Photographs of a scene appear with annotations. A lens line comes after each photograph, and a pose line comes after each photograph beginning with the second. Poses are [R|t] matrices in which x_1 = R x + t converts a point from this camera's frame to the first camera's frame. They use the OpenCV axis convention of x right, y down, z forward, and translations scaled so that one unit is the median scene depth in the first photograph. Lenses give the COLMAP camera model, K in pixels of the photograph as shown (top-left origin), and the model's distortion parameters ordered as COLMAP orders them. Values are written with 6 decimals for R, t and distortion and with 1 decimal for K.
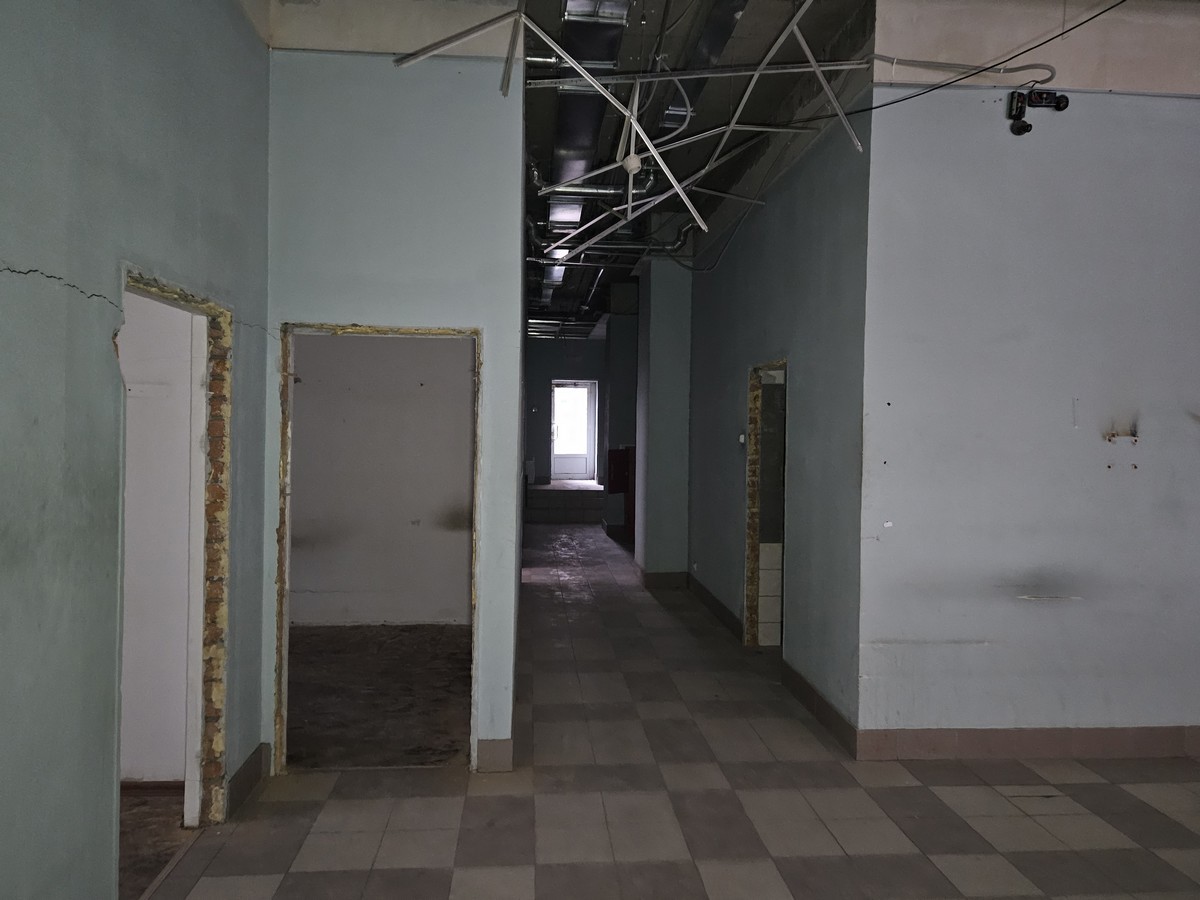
lens RADIAL K [[816.1, 0, 600.0], [0, 816.1, 450.0], [0, 0, 1]] dist [0.008776, 0.003515]
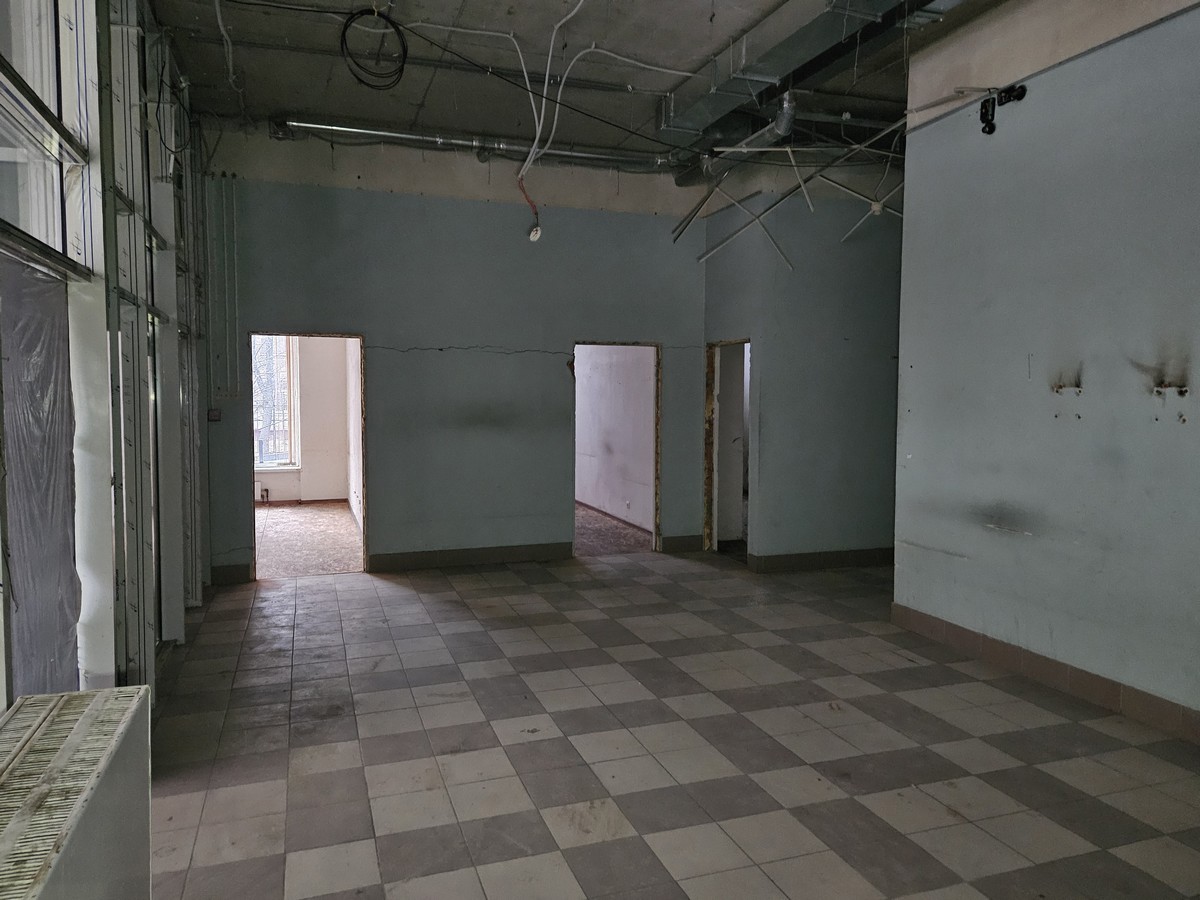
lens RADIAL K [[816.1, 0, 600.0], [0, 816.1, 450.0], [0, 0, 1]] dist [0.008776, 0.003515]
pose [[0.268689, 0.053500, -0.961740, 1.493867], [-0.018925, 0.998557, 0.050260, 0.021987], [0.963041, 0.004697, 0.269313, 0.139350]]
